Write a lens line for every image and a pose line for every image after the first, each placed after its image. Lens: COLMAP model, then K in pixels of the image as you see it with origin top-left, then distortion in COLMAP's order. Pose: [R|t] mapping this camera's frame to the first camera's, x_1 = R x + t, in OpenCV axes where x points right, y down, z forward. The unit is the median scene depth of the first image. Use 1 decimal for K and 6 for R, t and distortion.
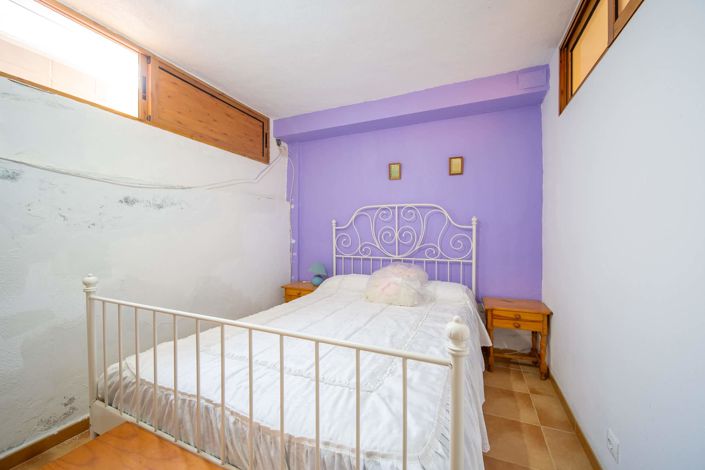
lens RADIAL K [[248.7, 0, 353.2], [0, 248.7, 233.5], [0, 0, 1]] dist [-0.000271, -0.001604]
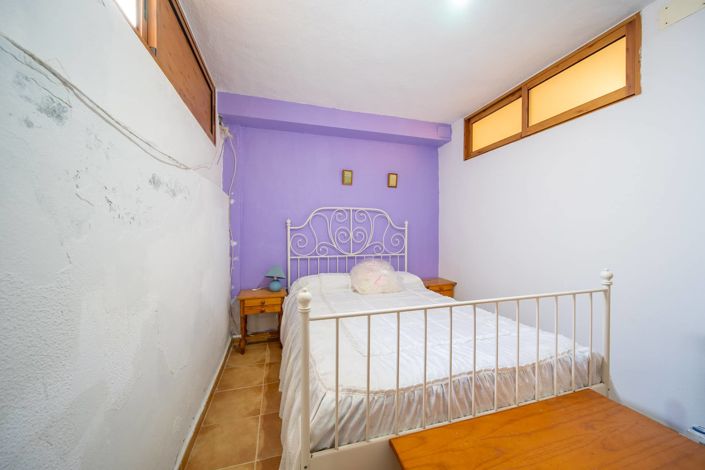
lens RADIAL K [[248.7, 0, 353.2], [0, 248.7, 233.5], [0, 0, 1]] dist [-0.000271, -0.001604]
pose [[0.784741, -0.003008, 0.619816, -0.507050], [0.004388, 0.999990, -0.000704, 0.000650], [-0.619808, 0.003273, 0.784747, 0.117532]]
